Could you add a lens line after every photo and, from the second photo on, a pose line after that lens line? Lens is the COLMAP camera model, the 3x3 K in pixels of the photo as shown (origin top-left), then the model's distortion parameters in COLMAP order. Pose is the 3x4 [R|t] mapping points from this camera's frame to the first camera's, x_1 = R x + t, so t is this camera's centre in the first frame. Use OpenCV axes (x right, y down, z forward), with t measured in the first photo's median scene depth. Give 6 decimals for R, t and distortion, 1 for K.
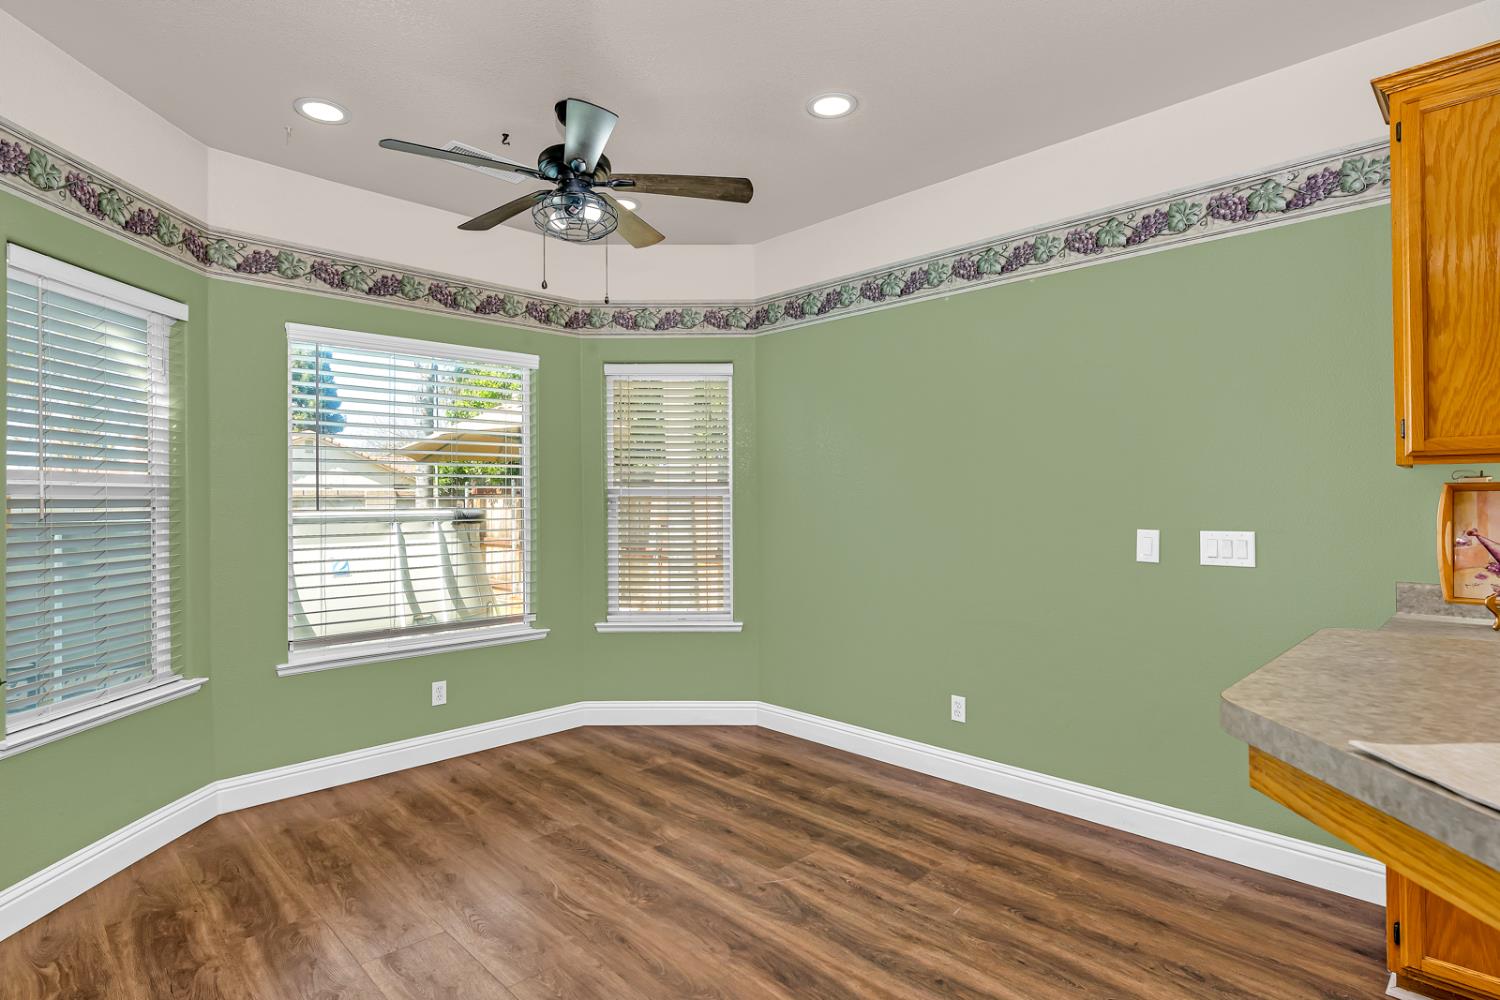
lens RADIAL K [[777.6, 0, 761.0], [0, 777.6, 501.7], [0, 0, 1]] dist [-0.008215, 0.002460]
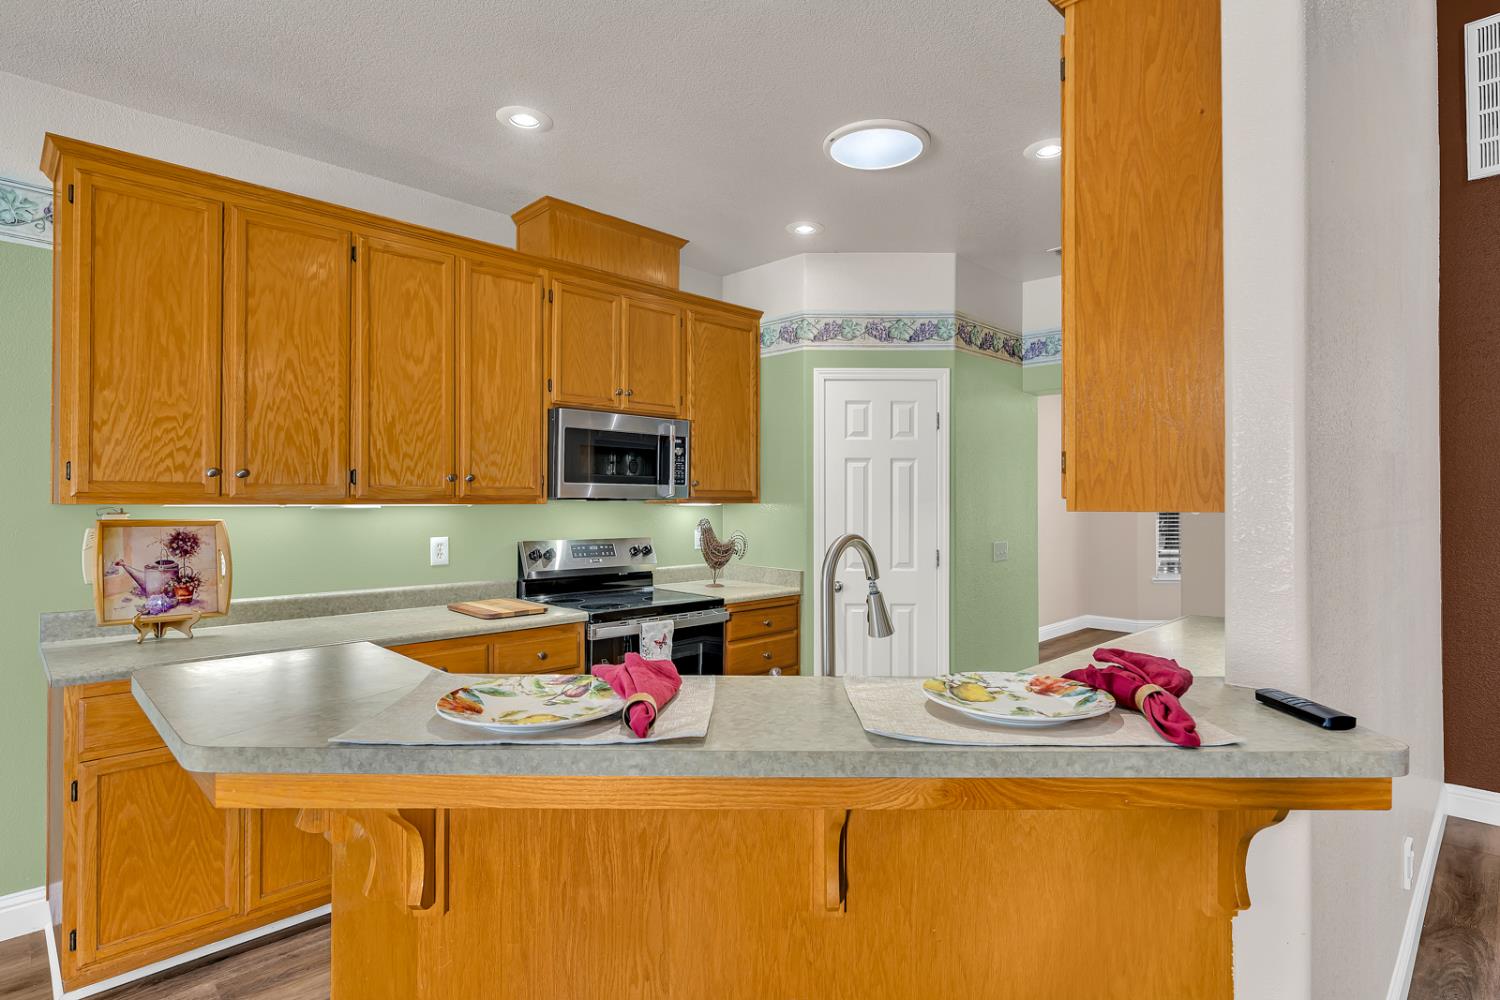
lens RADIAL K [[777.6, 0, 758.1], [0, 777.6, 493.4], [0, 0, 1]] dist [-0.008215, 0.002460]
pose [[-0.015669, 0.018119, 0.999713, -0.240111], [-0.007188, 0.999808, -0.018233, -0.046371], [-0.999851, -0.007471, -0.015536, 0.055909]]
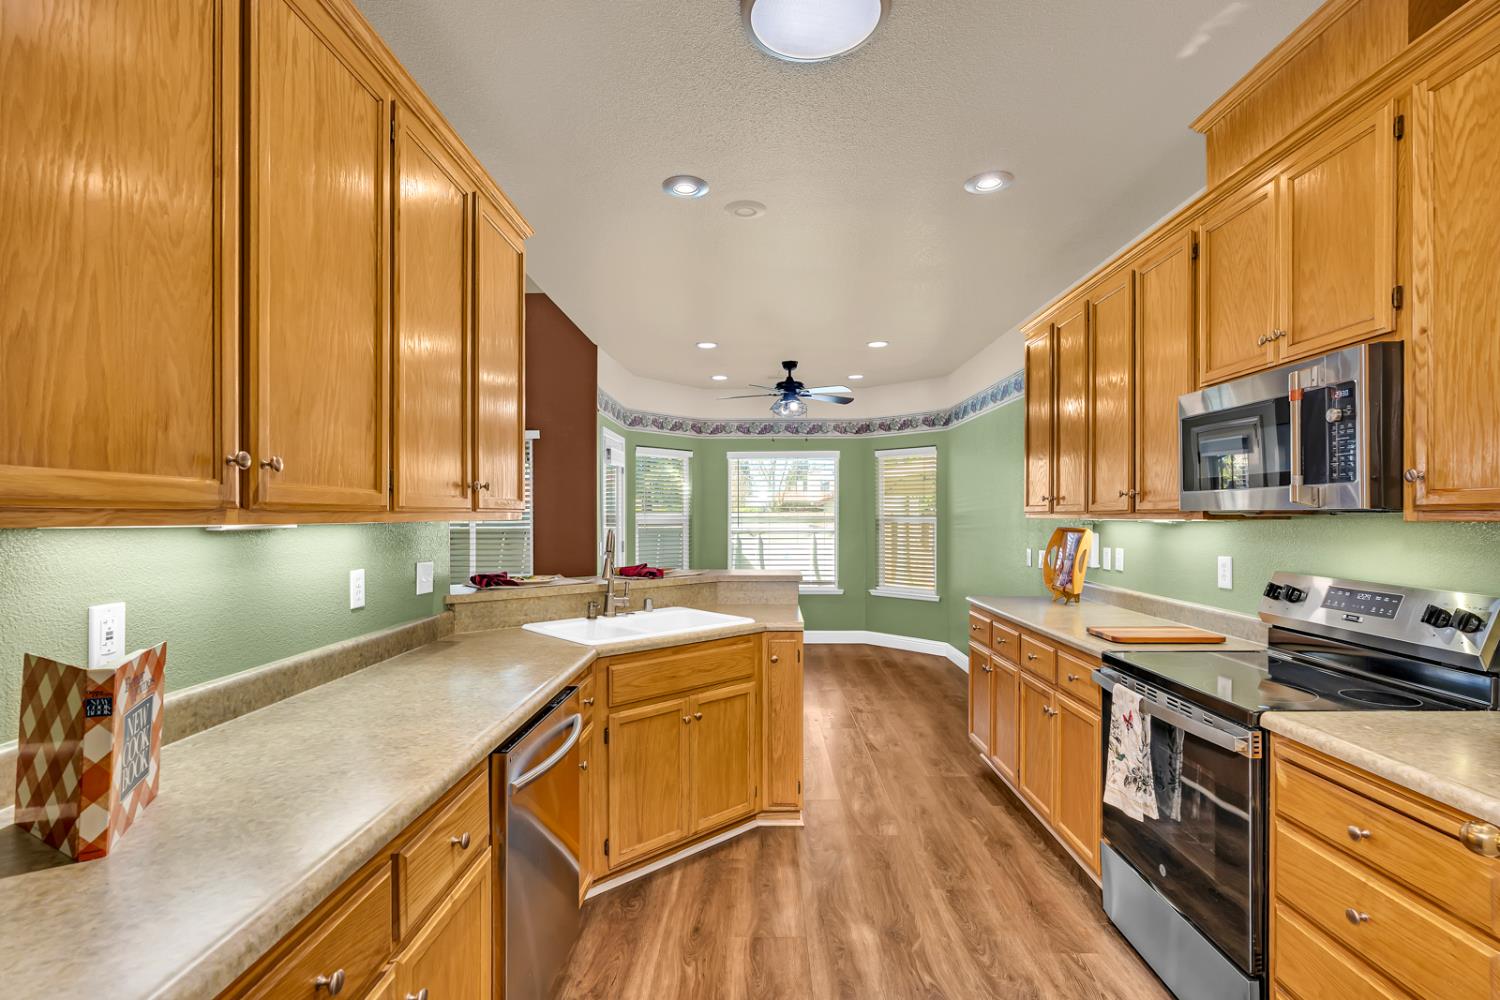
lens RADIAL K [[777.6, 0, 752.4], [0, 777.6, 513.4], [0, 0, 1]] dist [-0.008215, 0.002460]
pose [[0.681838, 0.005715, -0.731481, 1.813122], [-0.004069, 0.999984, 0.004020, -0.063417], [0.731492, 0.000235, 0.681850, -0.914774]]
